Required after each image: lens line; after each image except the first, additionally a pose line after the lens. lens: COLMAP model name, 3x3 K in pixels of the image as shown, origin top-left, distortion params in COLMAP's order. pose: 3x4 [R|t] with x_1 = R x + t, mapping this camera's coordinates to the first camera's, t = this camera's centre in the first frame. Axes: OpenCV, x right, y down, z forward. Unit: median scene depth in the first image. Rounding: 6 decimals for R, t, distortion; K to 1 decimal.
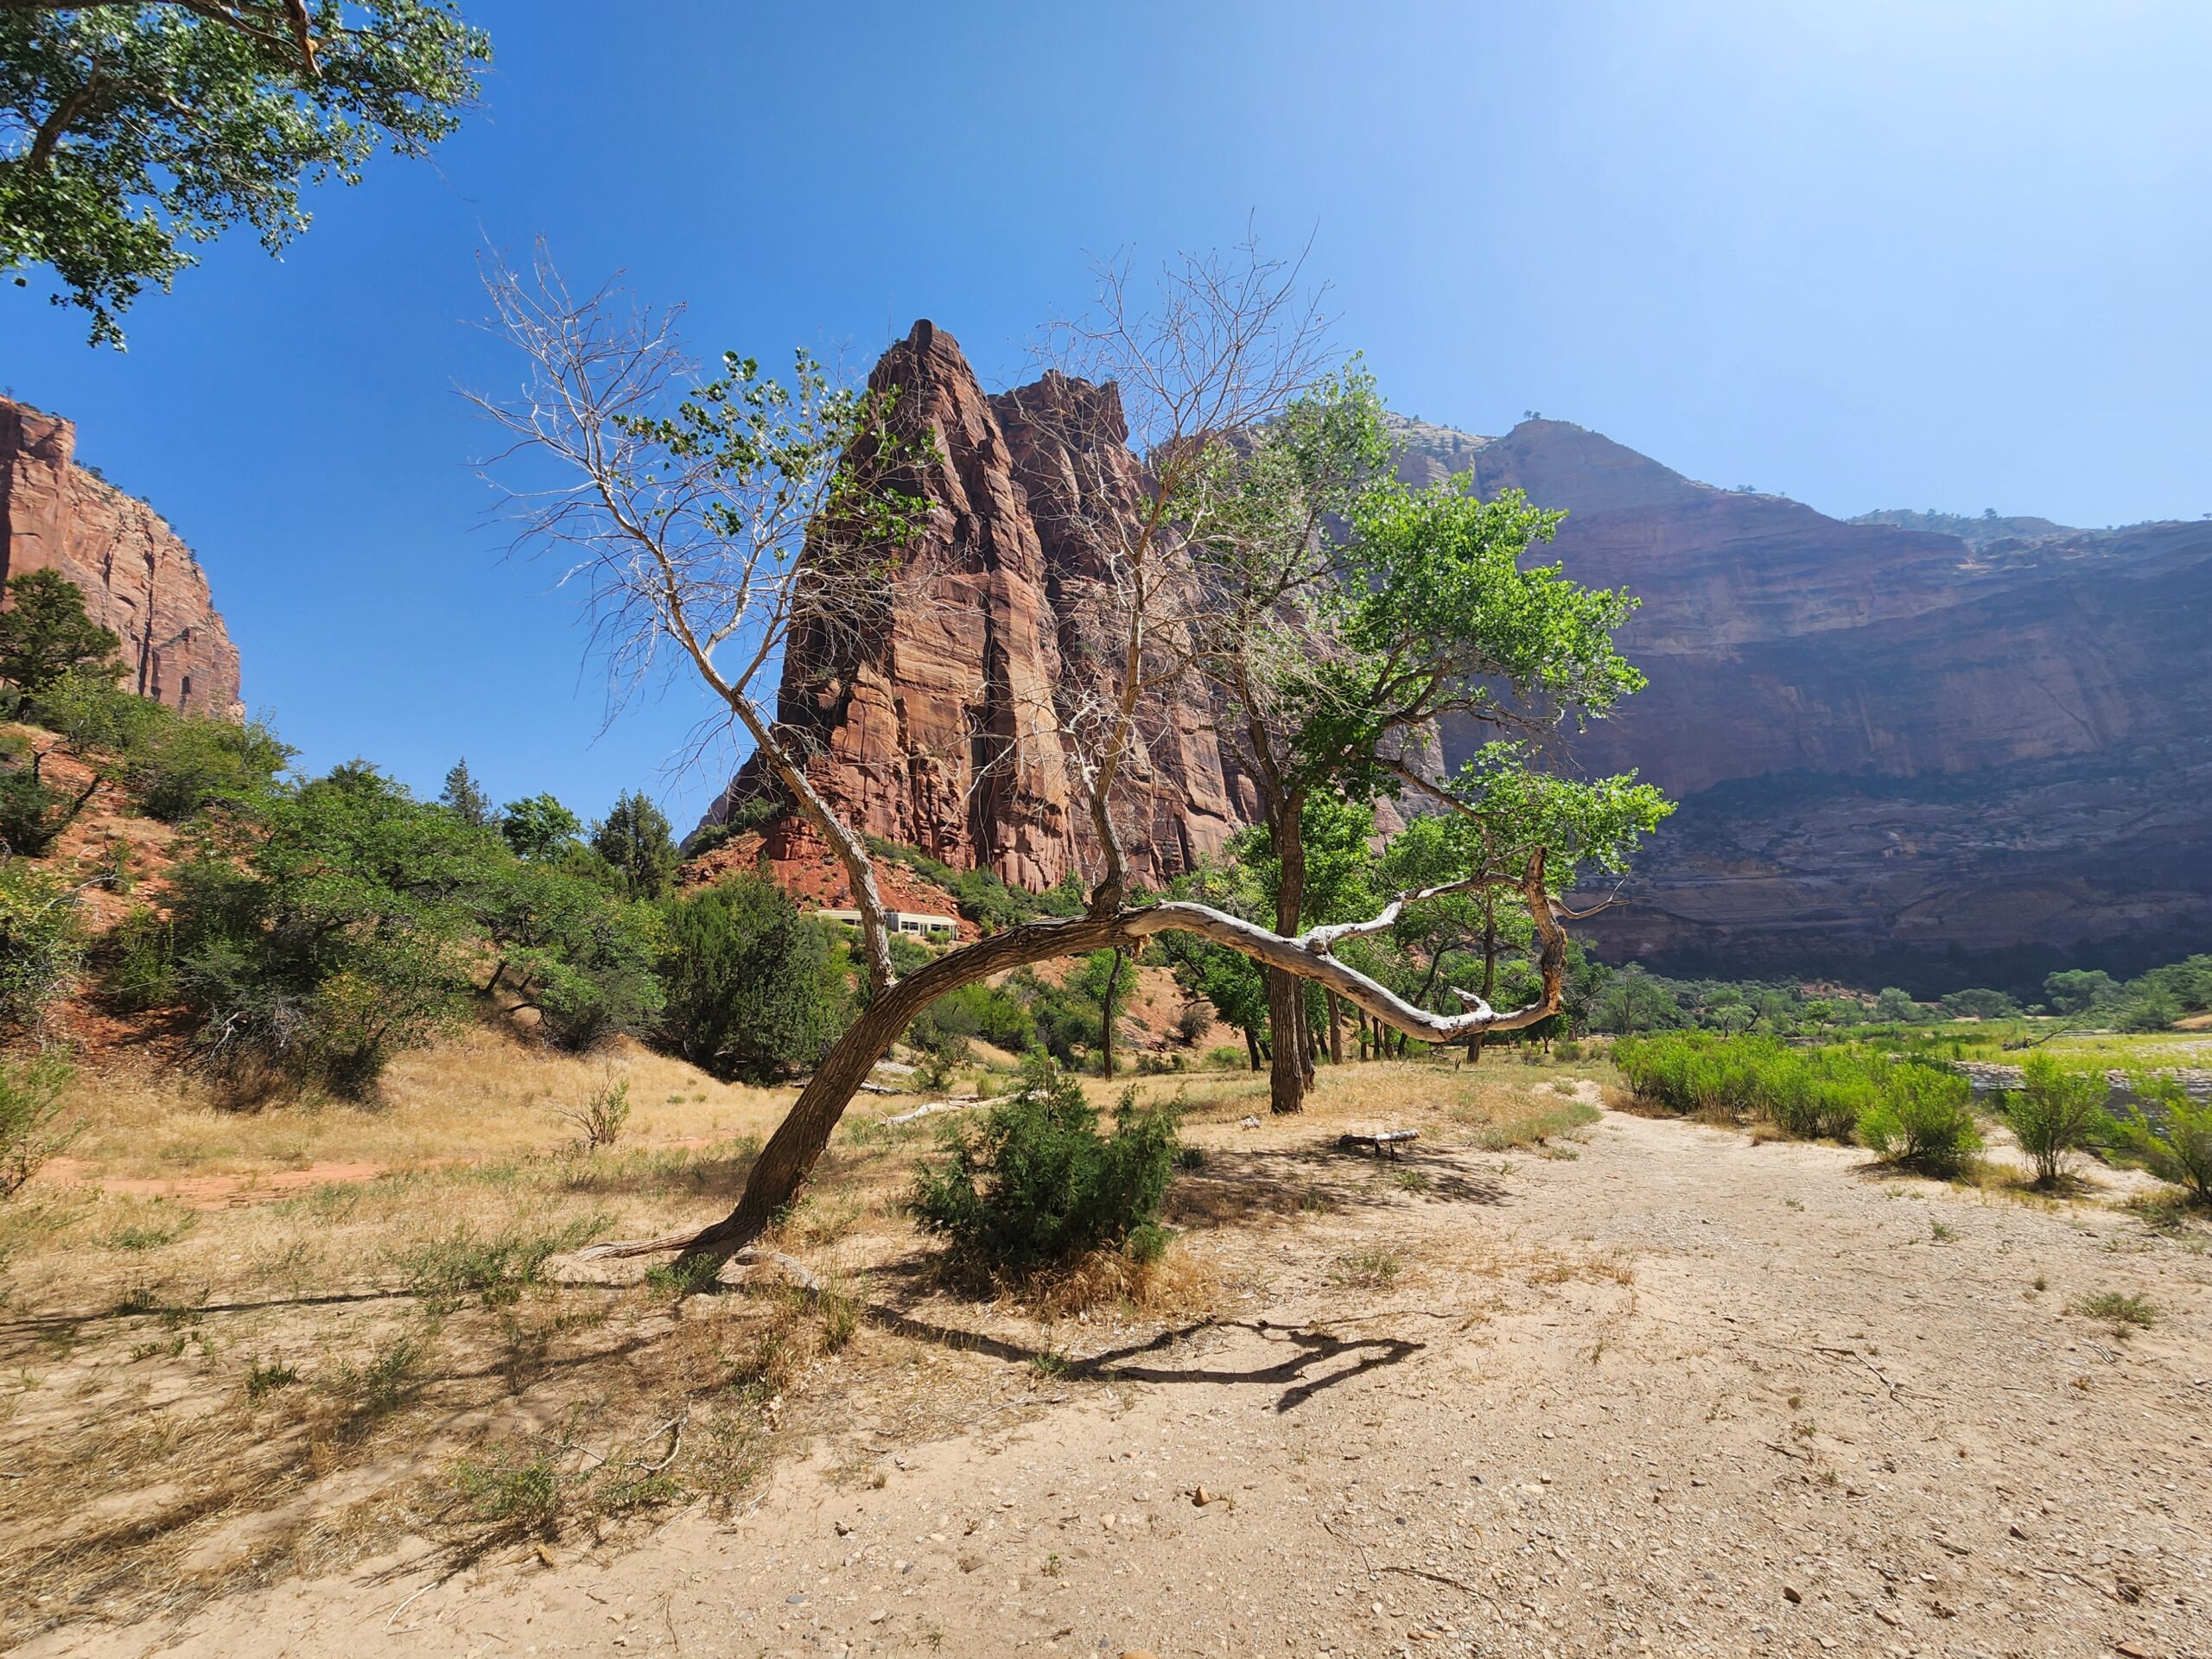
lens RADIAL K [[893.0, 0, 1101.7], [0, 893.0, 831.8], [0, 0, 1]] dist [-0.002967, -0.001263]
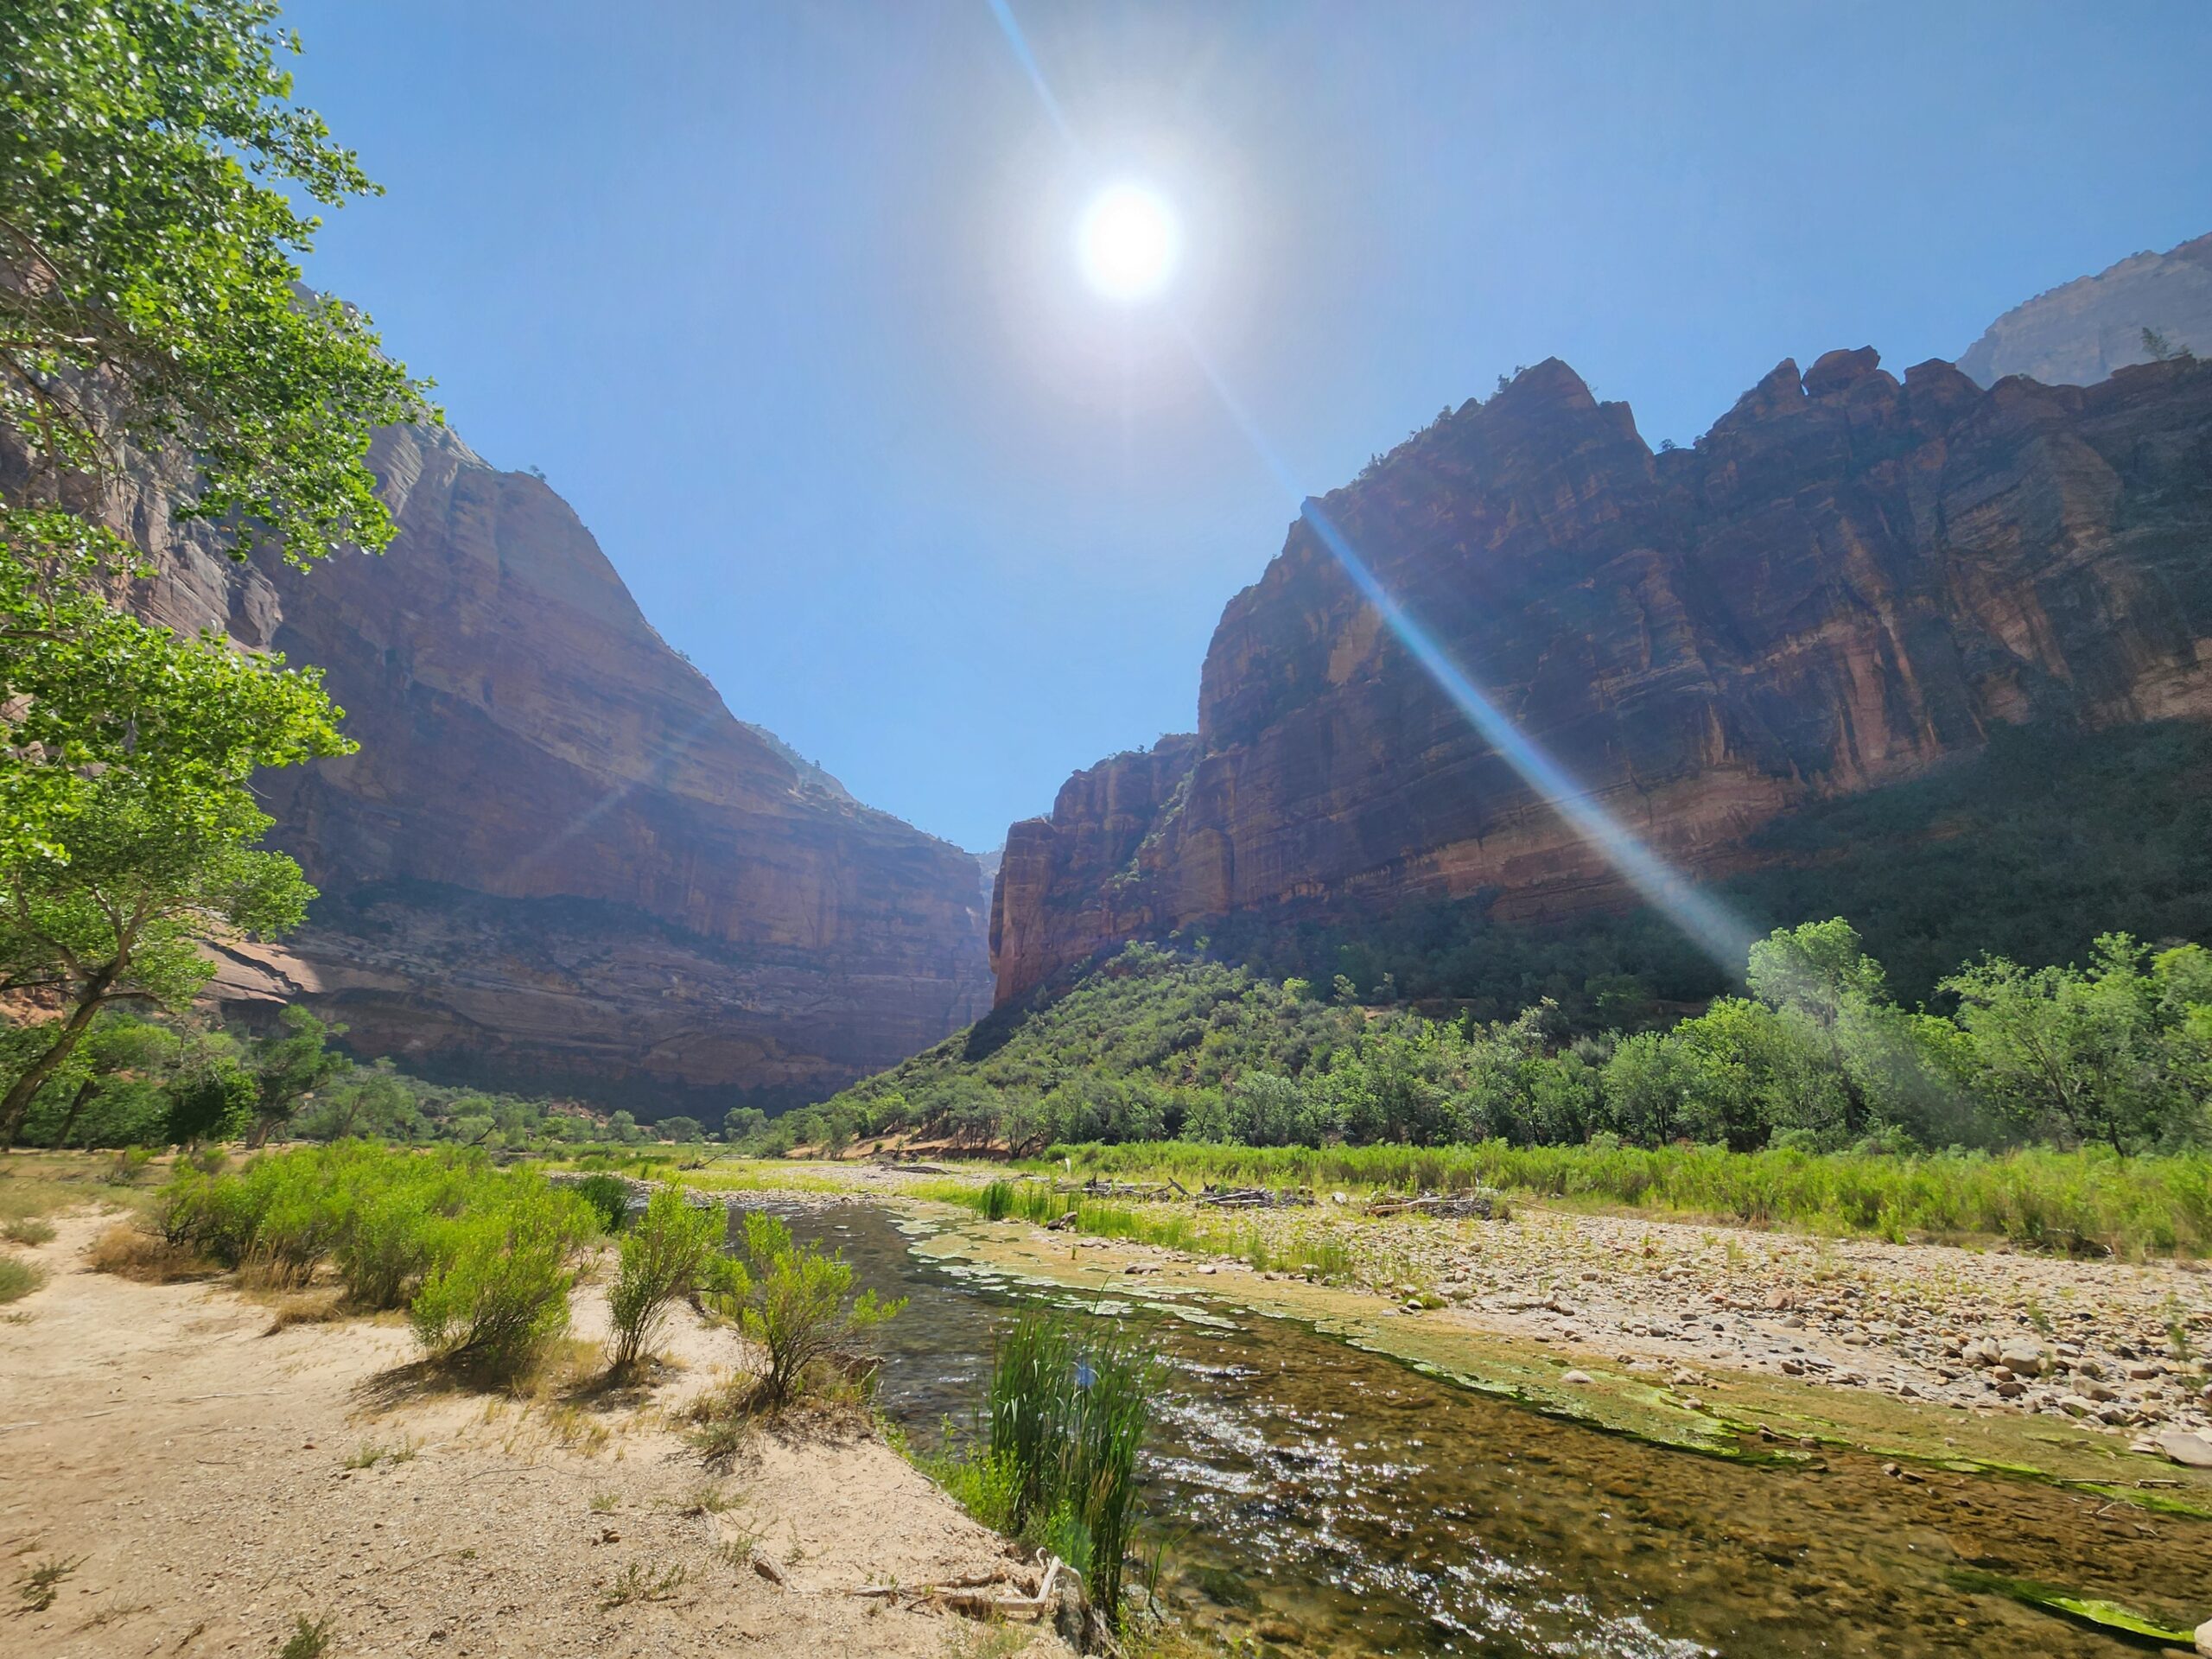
lens RADIAL K [[893.0, 0, 1098.6], [0, 893.0, 833.1], [0, 0, 1]] dist [-0.002967, -0.001263]
pose [[0.372369, 0.341592, 0.862935, 0.113489], [-0.240063, 0.933609, -0.265978, 0.022365], [-0.896500, -0.108117, 0.429650, 0.101186]]
